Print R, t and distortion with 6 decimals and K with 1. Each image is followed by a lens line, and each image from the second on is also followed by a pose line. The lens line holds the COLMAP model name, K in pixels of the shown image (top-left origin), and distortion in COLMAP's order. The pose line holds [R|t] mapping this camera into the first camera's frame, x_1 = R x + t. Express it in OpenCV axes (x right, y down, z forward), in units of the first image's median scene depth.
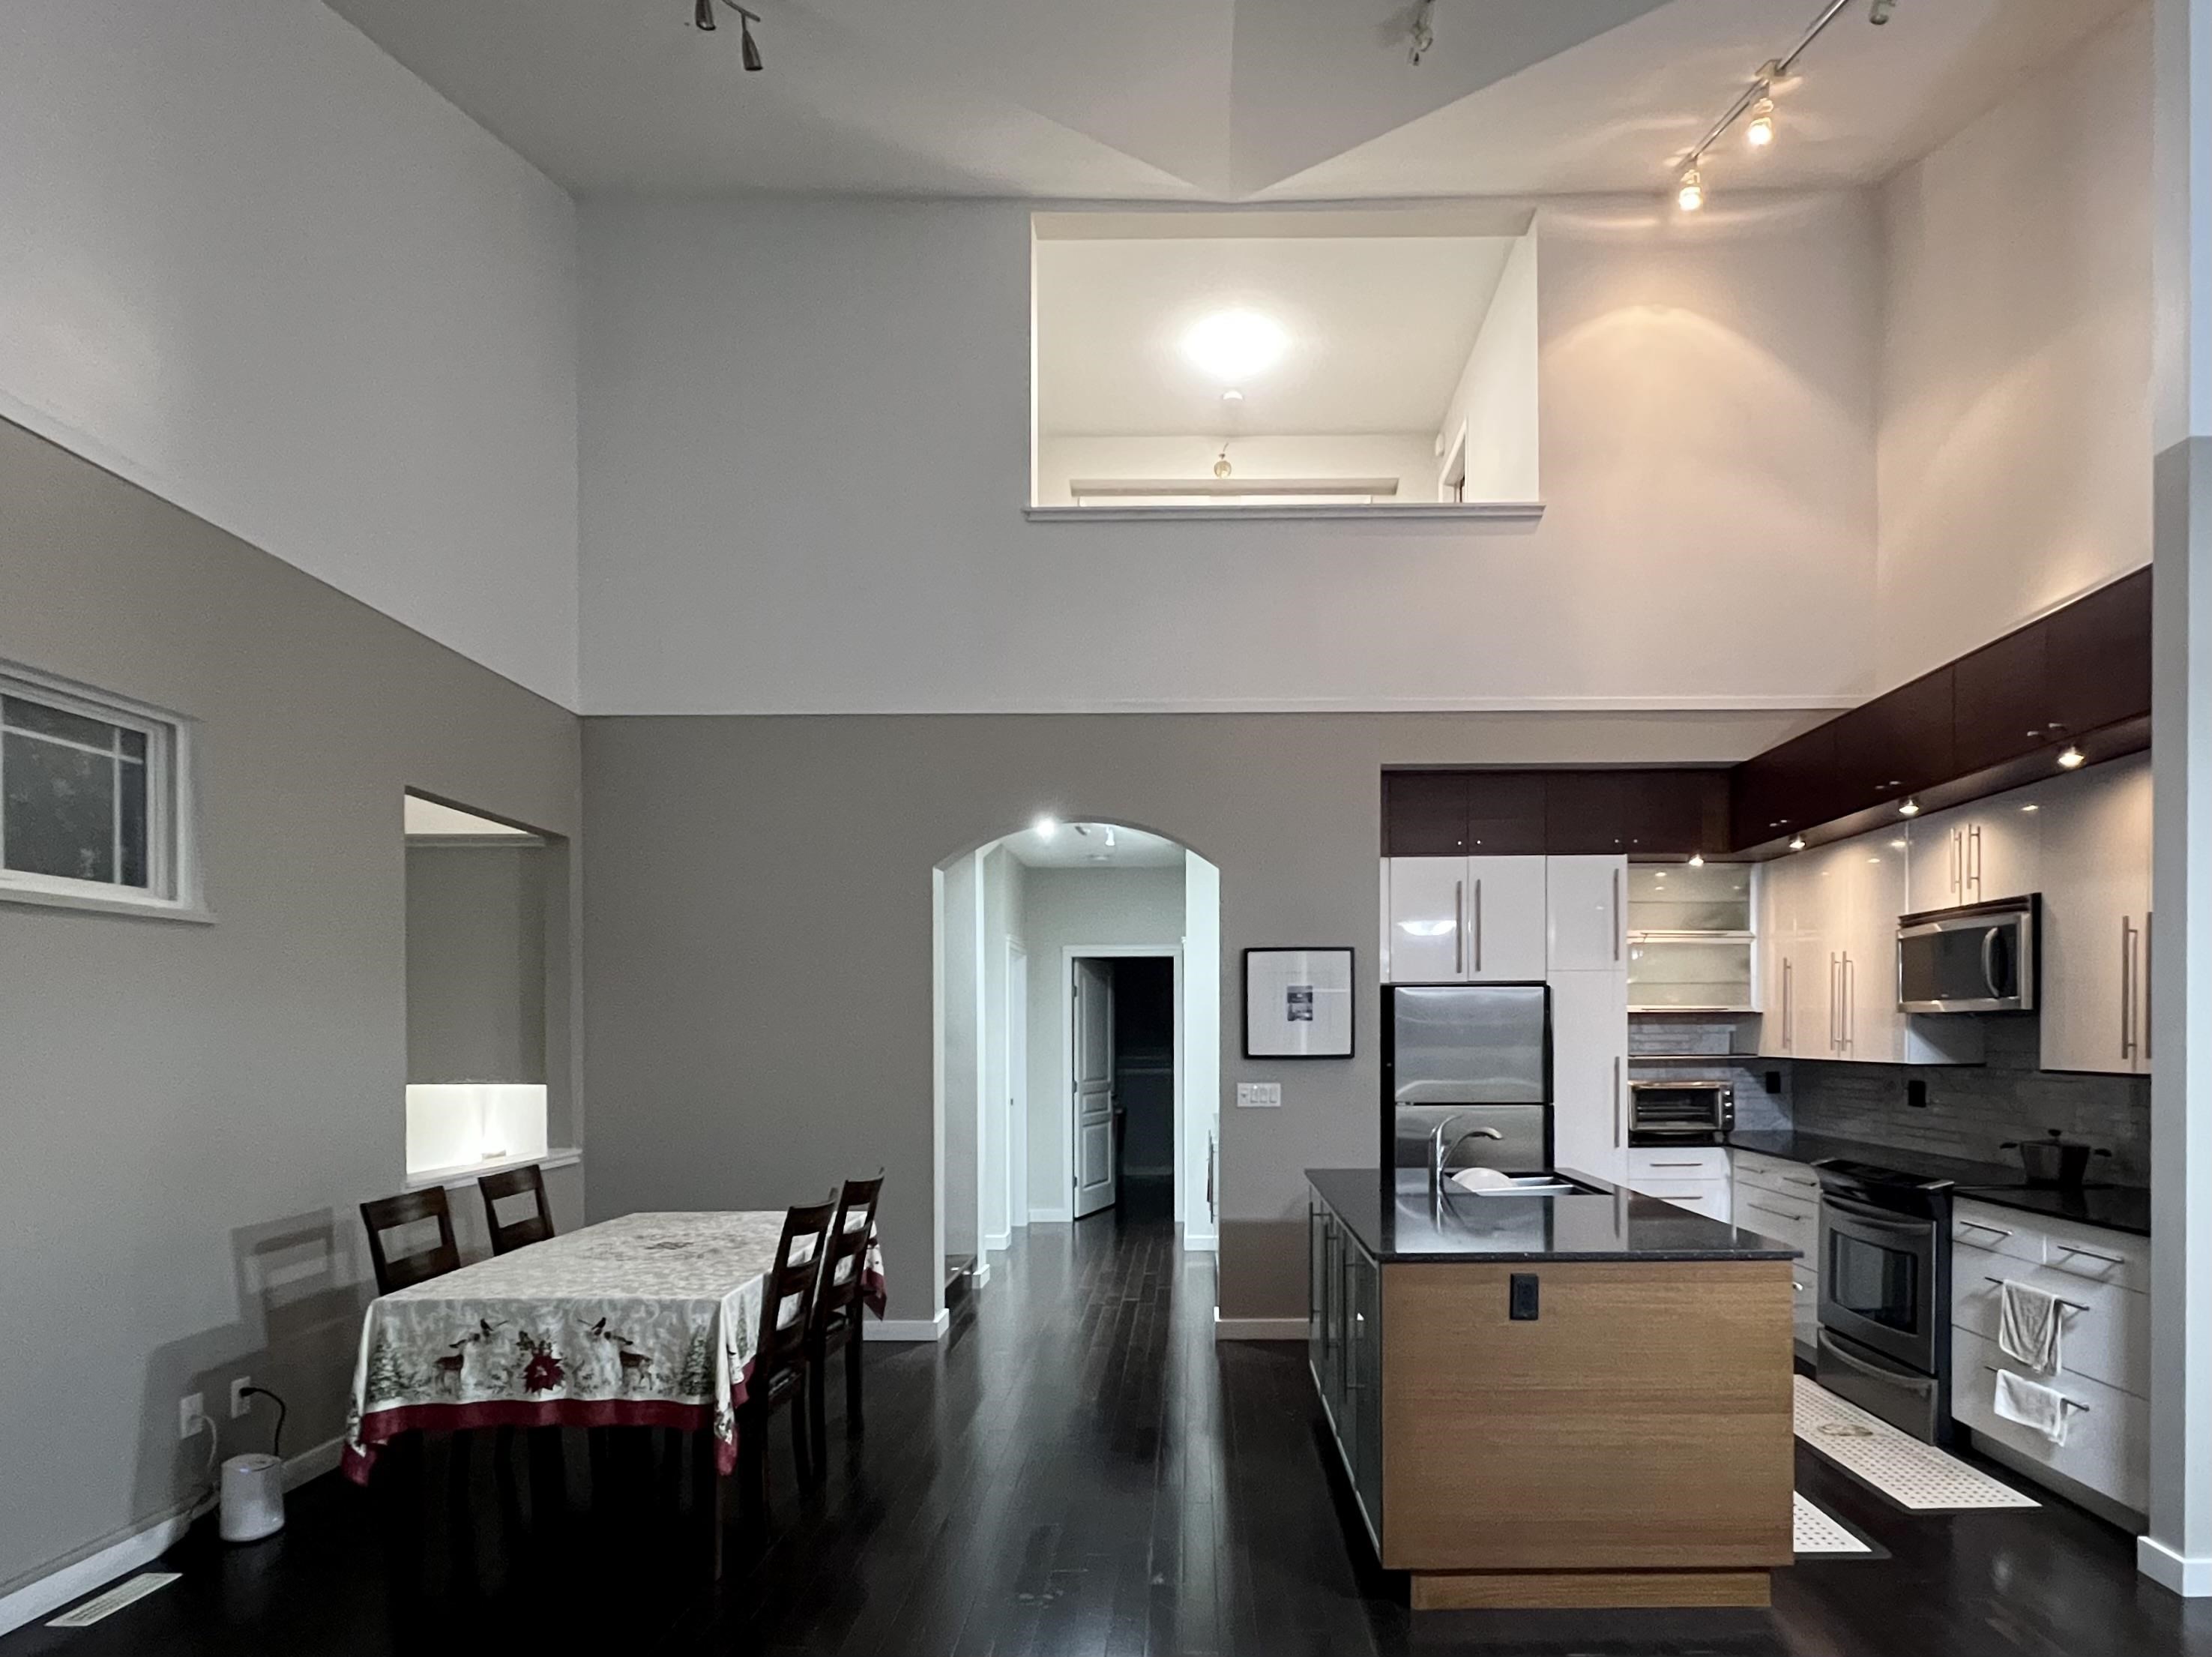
lens RADIAL K [[1129.4, 0, 1108.5], [0, 1129.4, 916.8], [0, 0, 1]] dist [-0.001459, -0.000698]
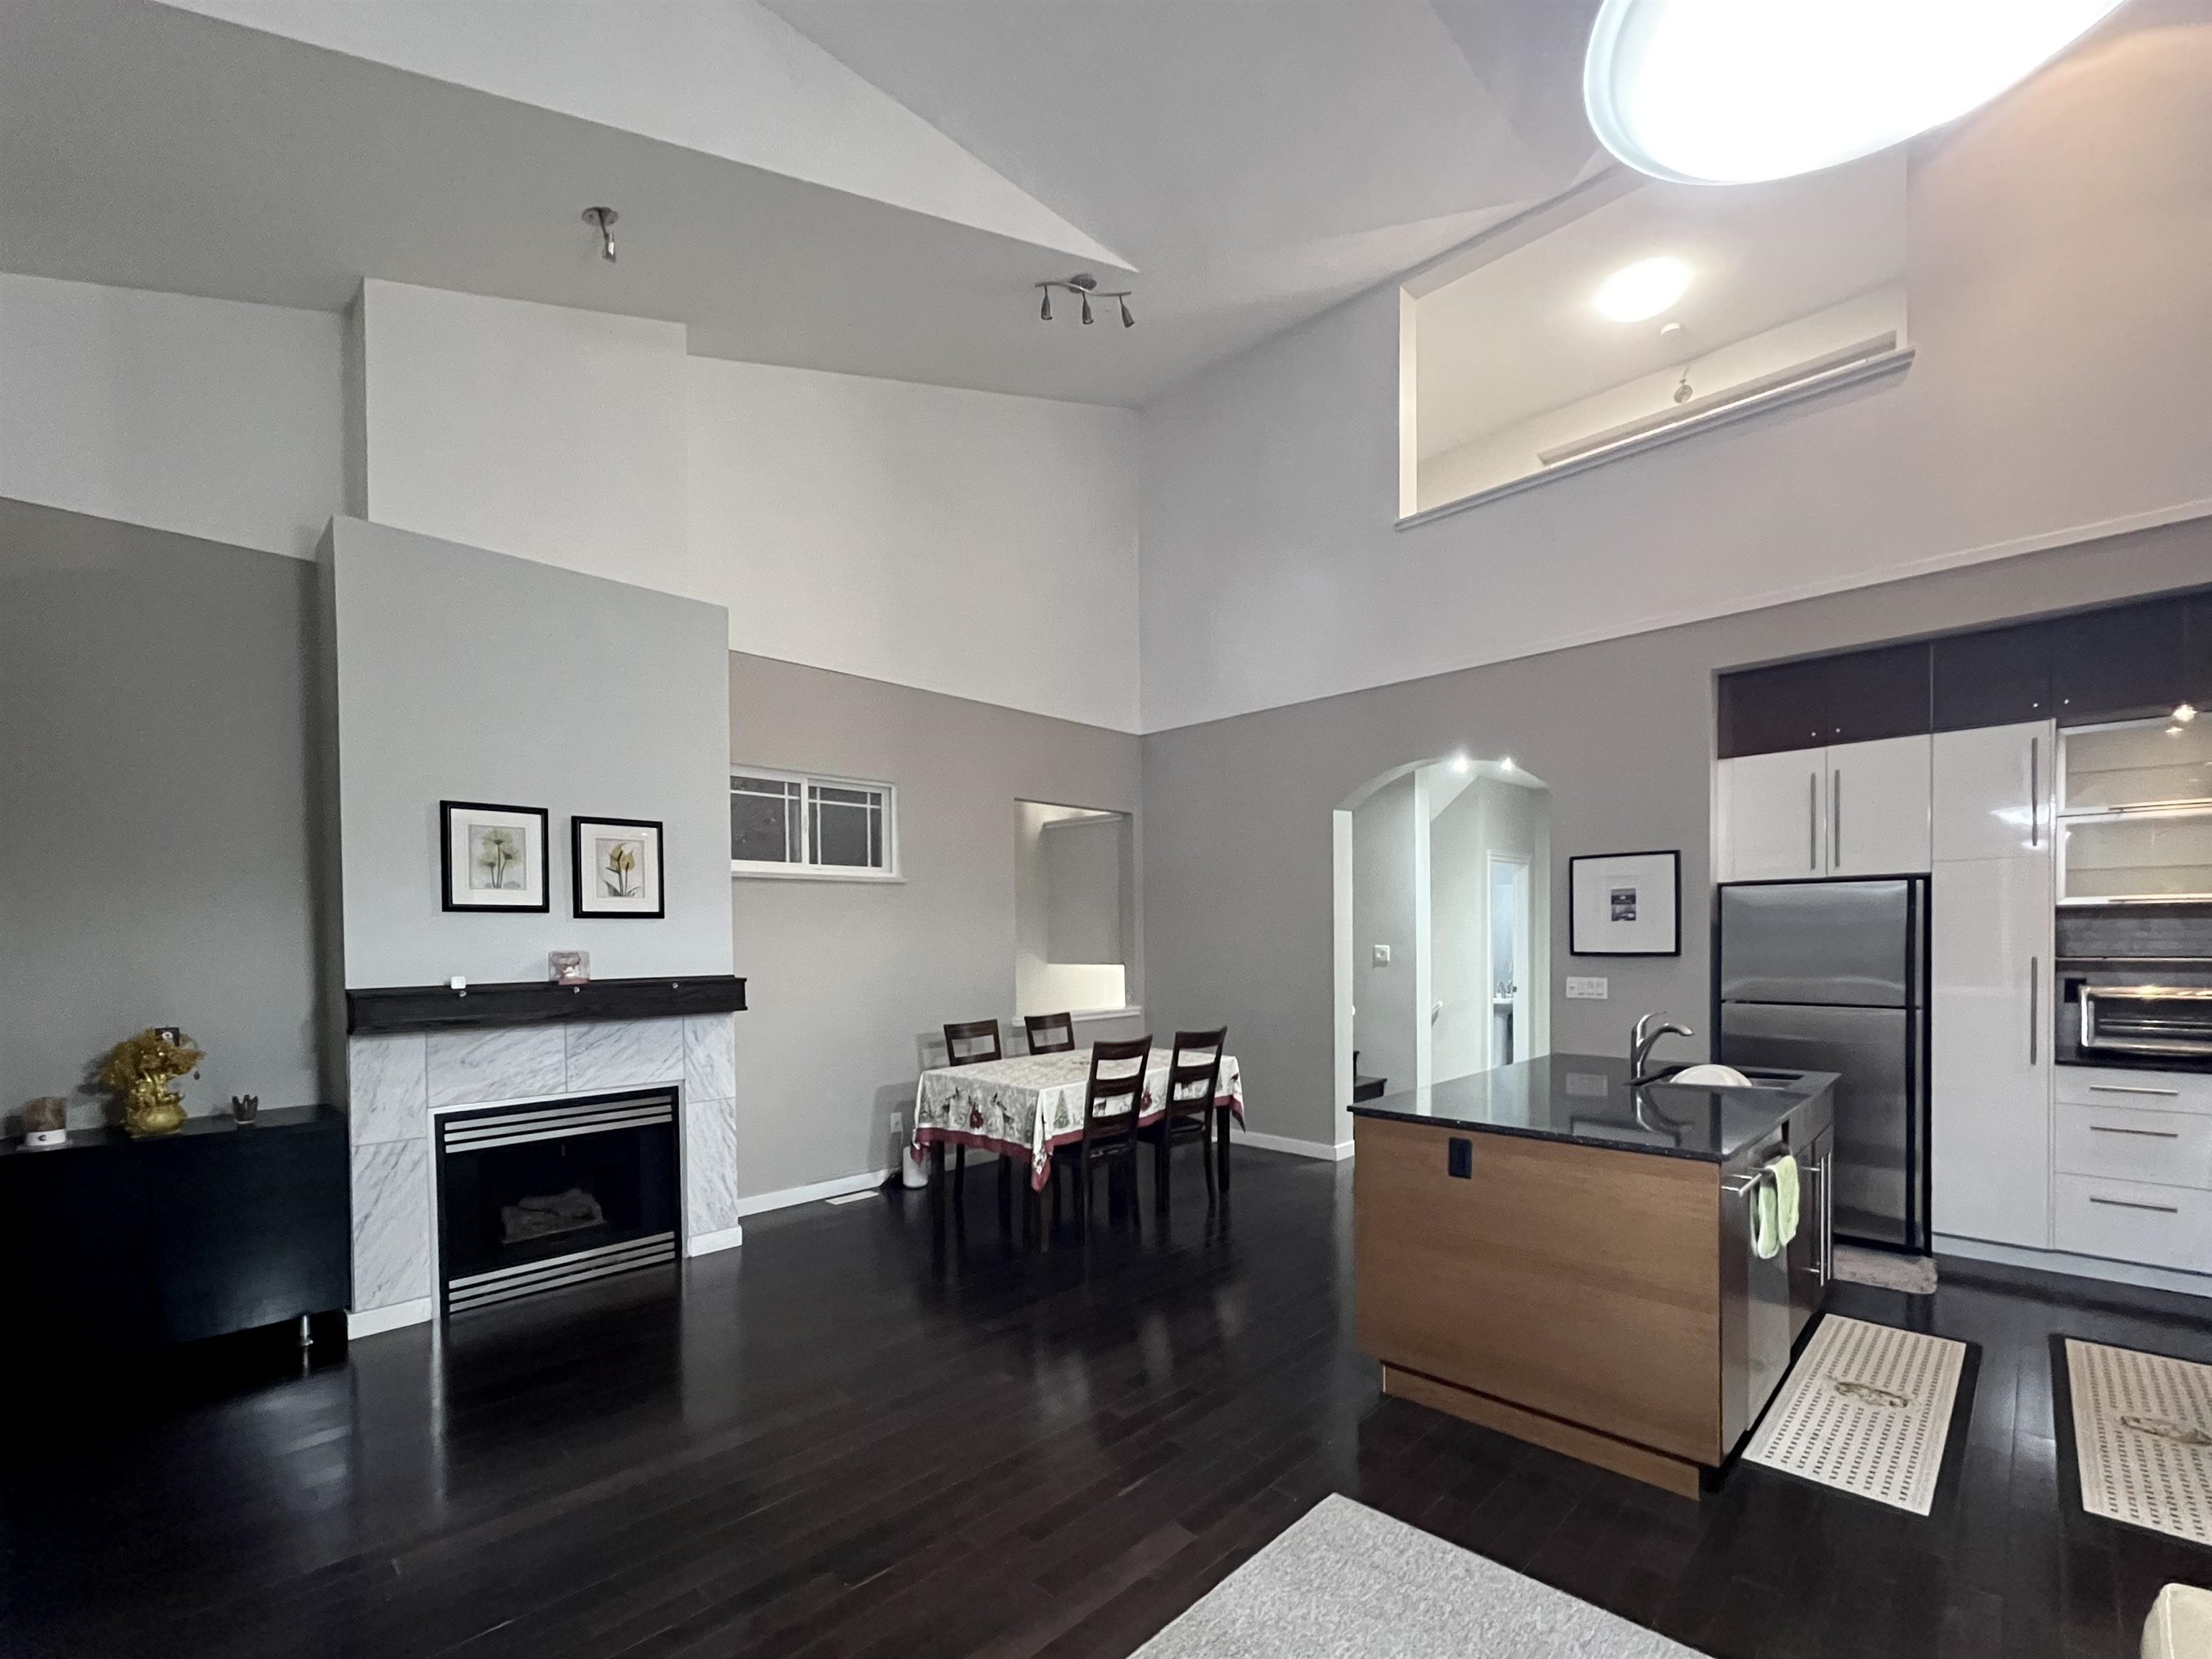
lens RADIAL K [[883.0, 0, 1106.0], [0, 883.0, 829.5], [0, 0, 1]] dist [-0.001660, -0.000145]
pose [[0.746176, -0.083140, -0.660537, 0.540888], [0.075004, 0.996353, -0.040680, 0.001915], [0.661511, -0.019189, 0.749690, 0.047440]]
